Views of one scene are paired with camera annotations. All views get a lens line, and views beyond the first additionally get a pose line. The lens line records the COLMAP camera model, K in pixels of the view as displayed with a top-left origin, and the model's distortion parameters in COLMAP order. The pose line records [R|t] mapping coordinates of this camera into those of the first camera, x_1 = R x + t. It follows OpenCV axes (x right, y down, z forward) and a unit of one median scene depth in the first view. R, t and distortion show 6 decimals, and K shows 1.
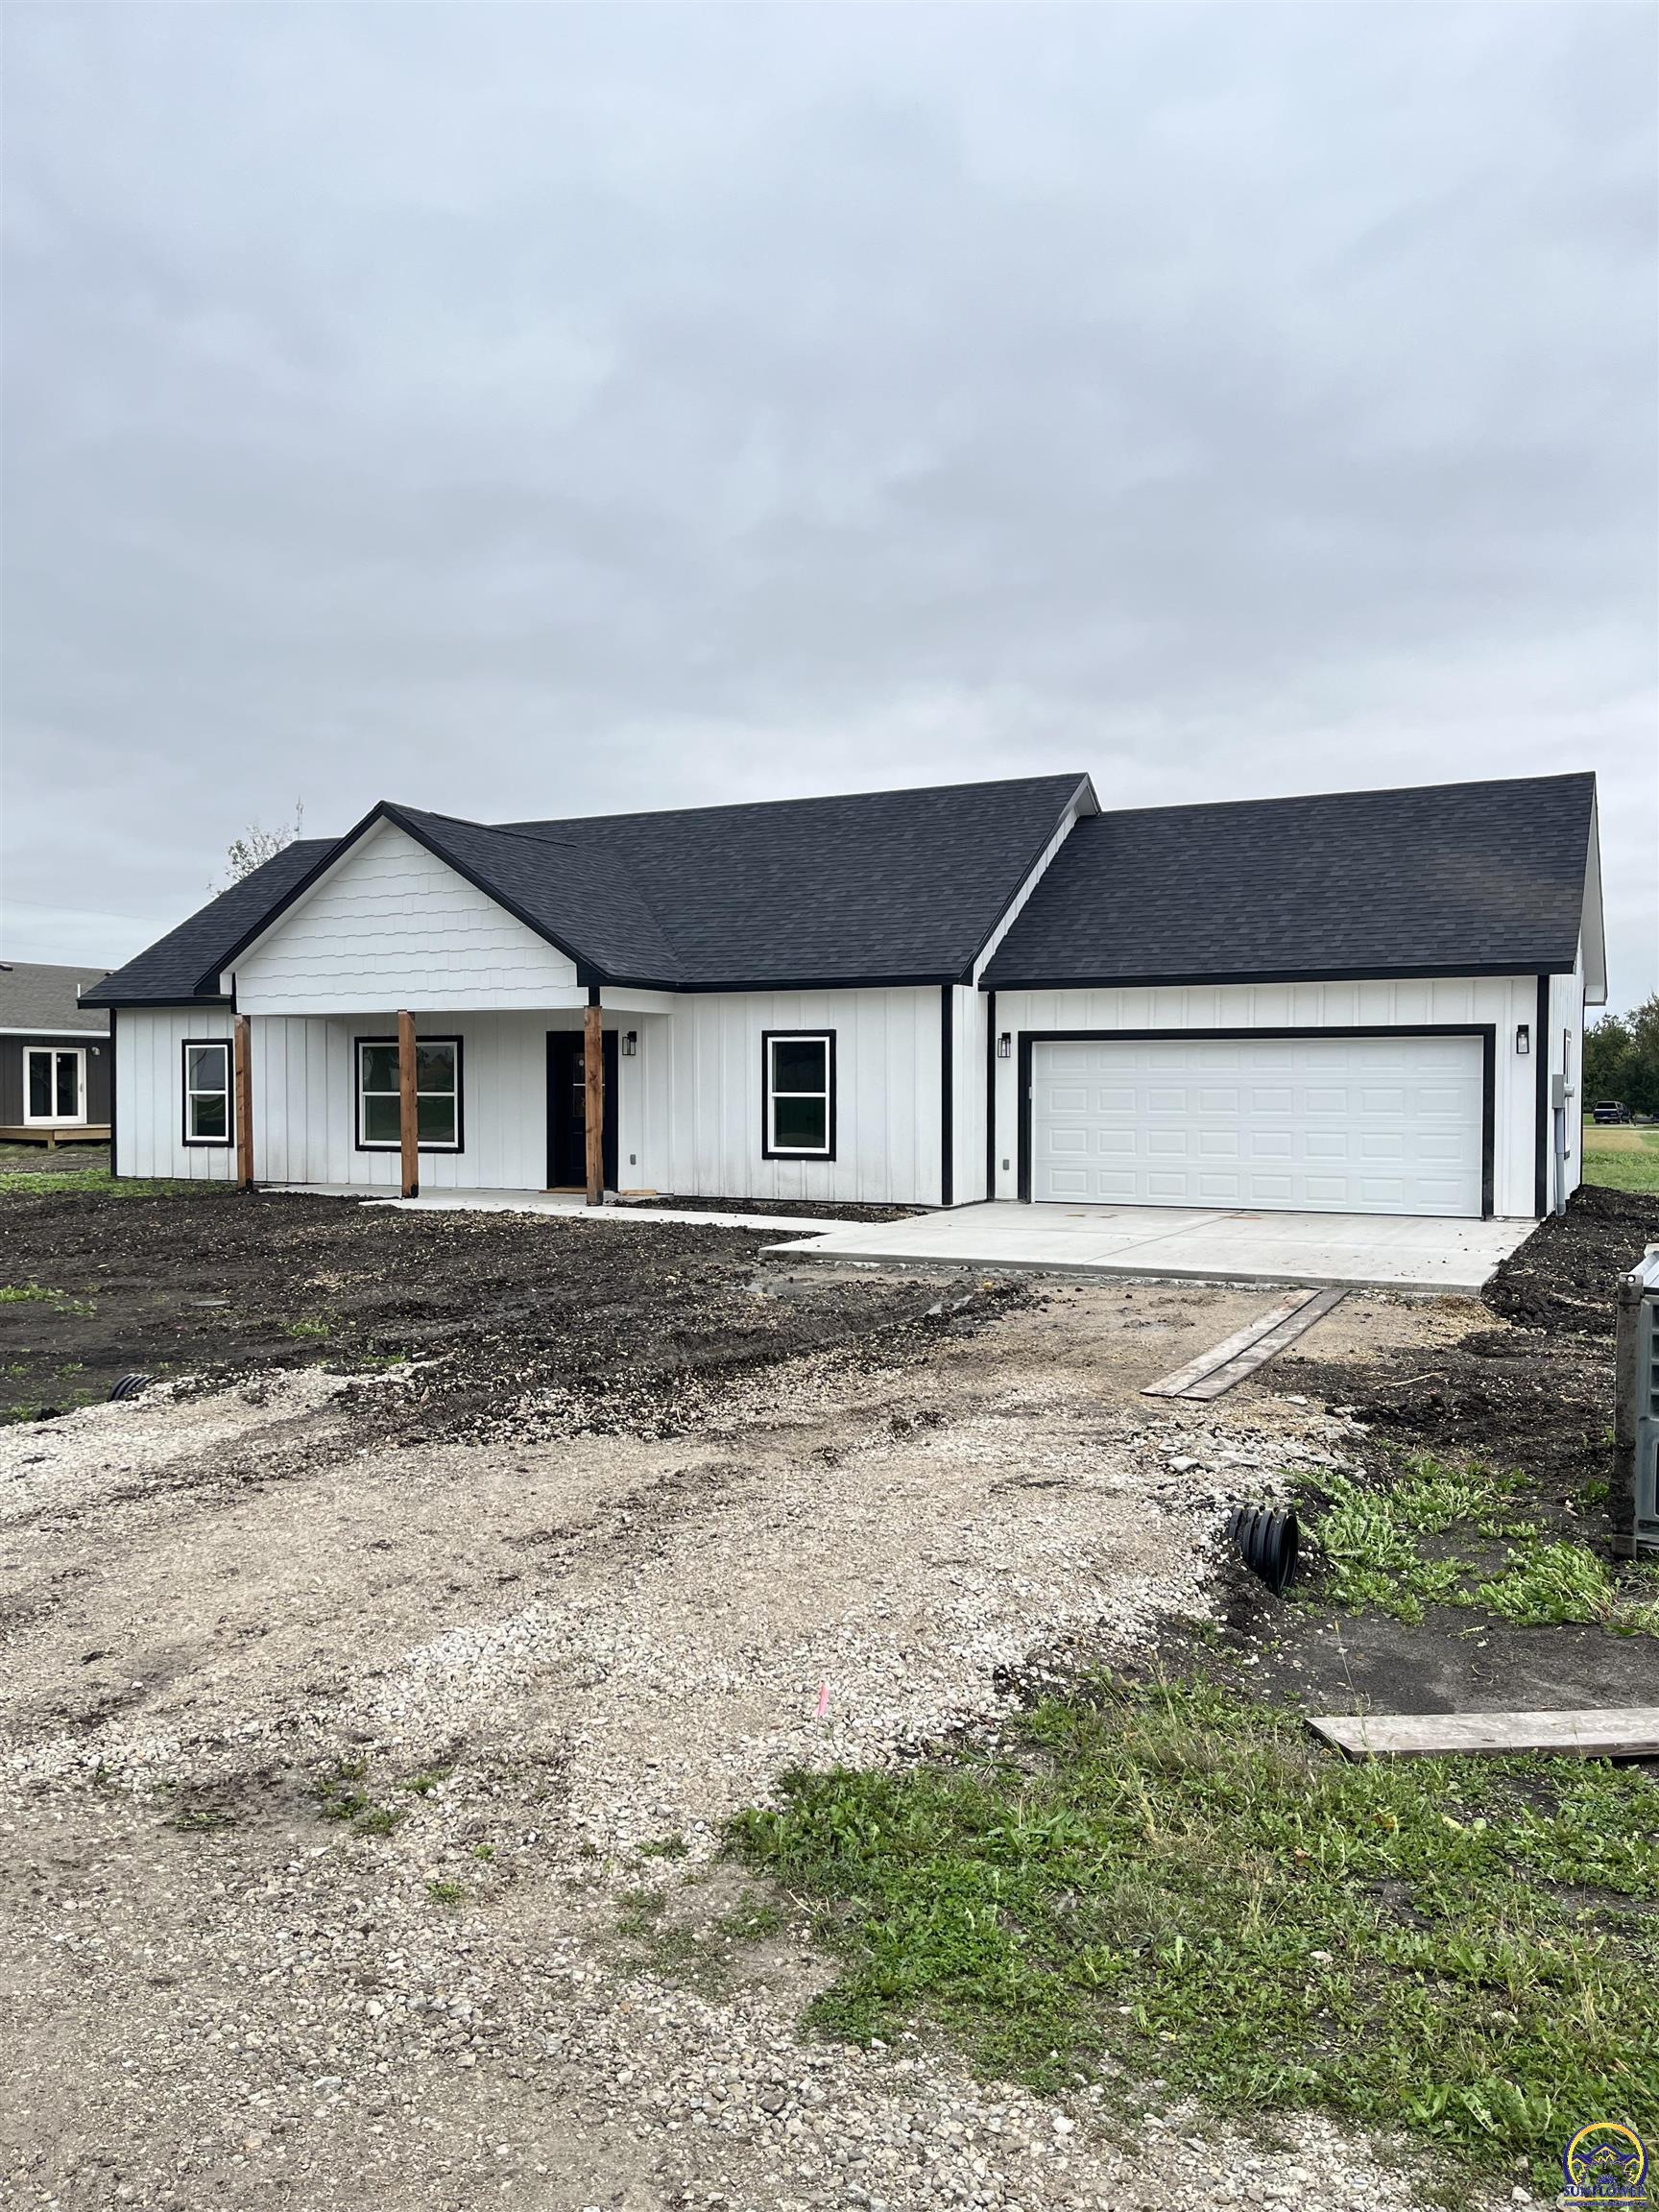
lens RADIAL K [[1686.2, 0, 824.1], [0, 1686.2, 1111.2], [0, 0, 1]] dist [0.010874, 0.001217]
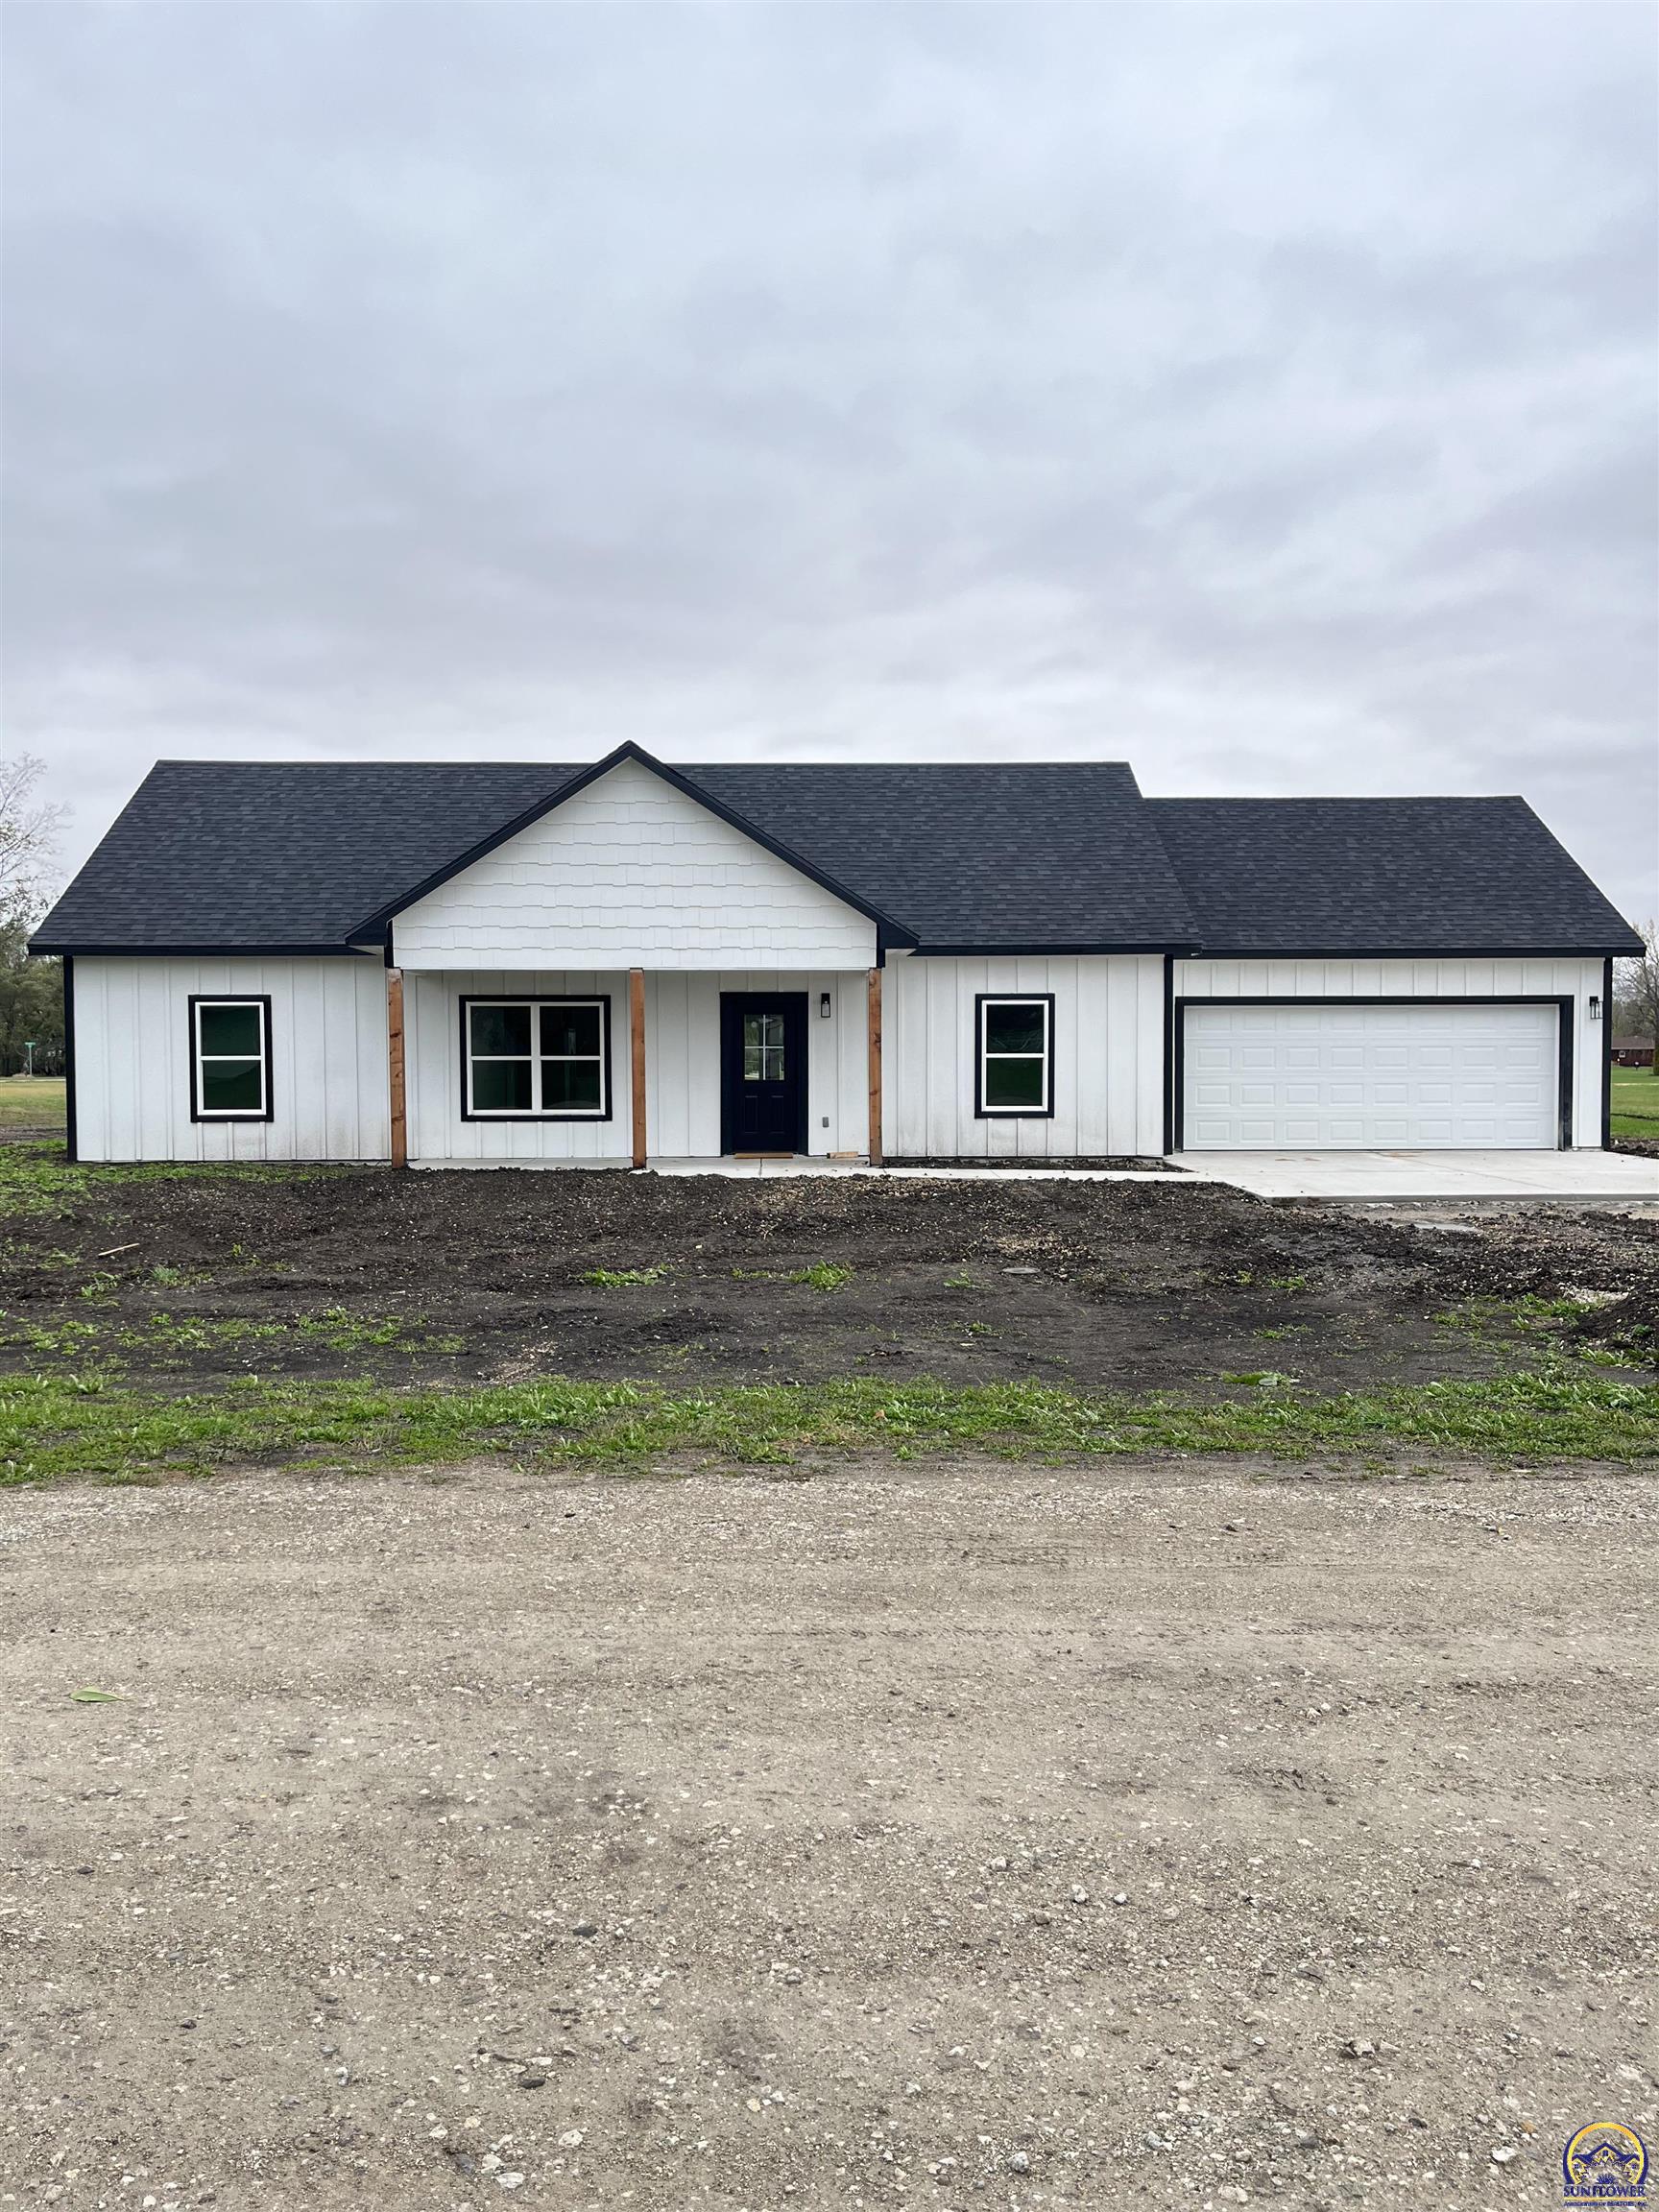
lens RADIAL K [[1686.2, 0, 822.2], [0, 1686.2, 1101.1], [0, 0, 1]] dist [0.010874, 0.001217]
pose [[0.886240, -0.019089, 0.462833, -0.592590], [0.011071, 0.999738, 0.020034, -0.003772], [-0.463094, -0.012631, 0.886219, 0.124635]]
